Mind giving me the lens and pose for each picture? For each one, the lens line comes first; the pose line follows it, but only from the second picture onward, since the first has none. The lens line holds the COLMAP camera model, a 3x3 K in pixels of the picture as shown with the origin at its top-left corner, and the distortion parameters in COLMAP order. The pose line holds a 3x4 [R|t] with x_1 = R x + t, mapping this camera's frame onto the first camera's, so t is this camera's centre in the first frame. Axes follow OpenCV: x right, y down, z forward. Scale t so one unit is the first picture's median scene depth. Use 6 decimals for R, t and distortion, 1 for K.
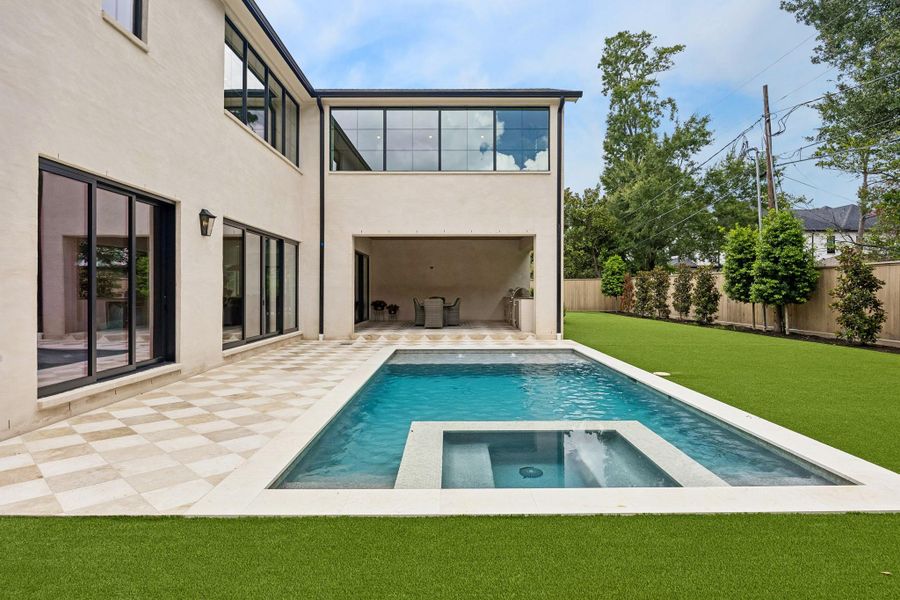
lens RADIAL K [[519.1, 0, 449.9], [0, 519.1, 297.3], [0, 0, 1]] dist [-0.004783, -0.004827]
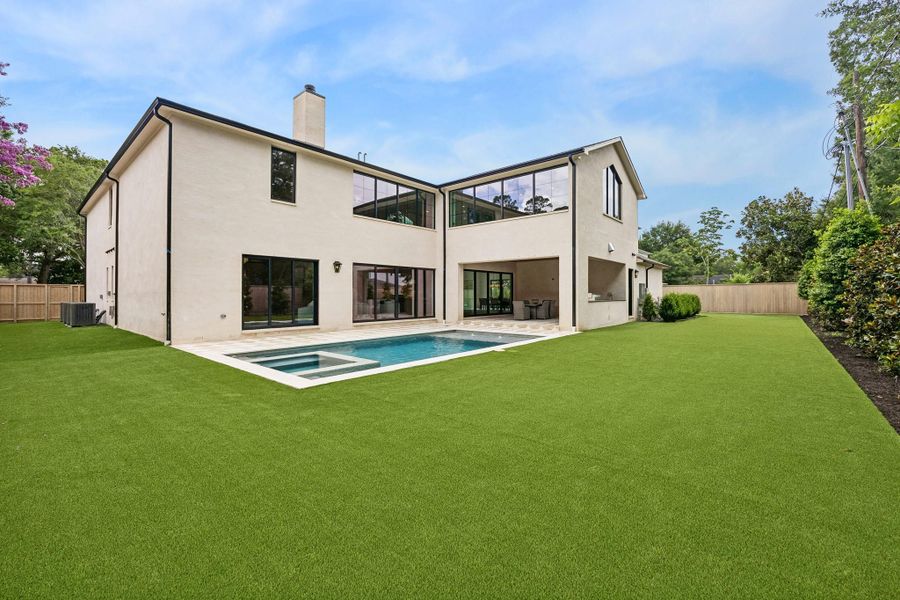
lens RADIAL K [[379.5, 0, 450.0], [0, 379.5, 295.1], [0, 0, 1]] dist [-0.003673, -0.000237]
pose [[0.752970, -0.001537, -0.658053, 0.549082], [-0.006202, 0.999936, -0.009432, -0.001806], [0.658026, 0.011183, 0.752912, 0.025486]]
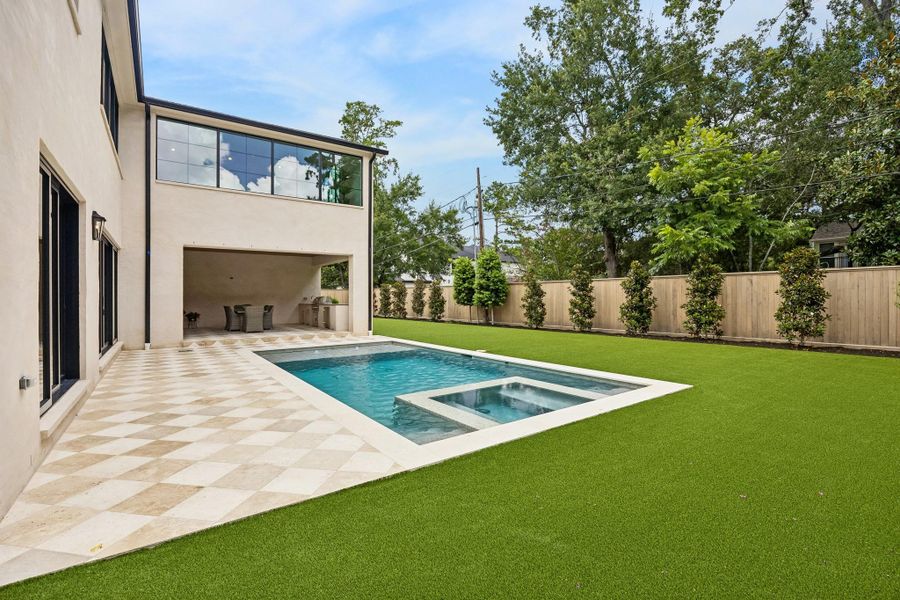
lens RADIAL K [[426.0, 0, 450.8], [0, 426.0, 297.5], [0, 0, 1]] dist [-0.010612, -0.002515]
pose [[0.800710, -0.002112, 0.599048, -0.234950], [0.010166, 0.999898, -0.010063, -0.001654], [-0.598965, 0.014147, 0.800650, 0.011731]]
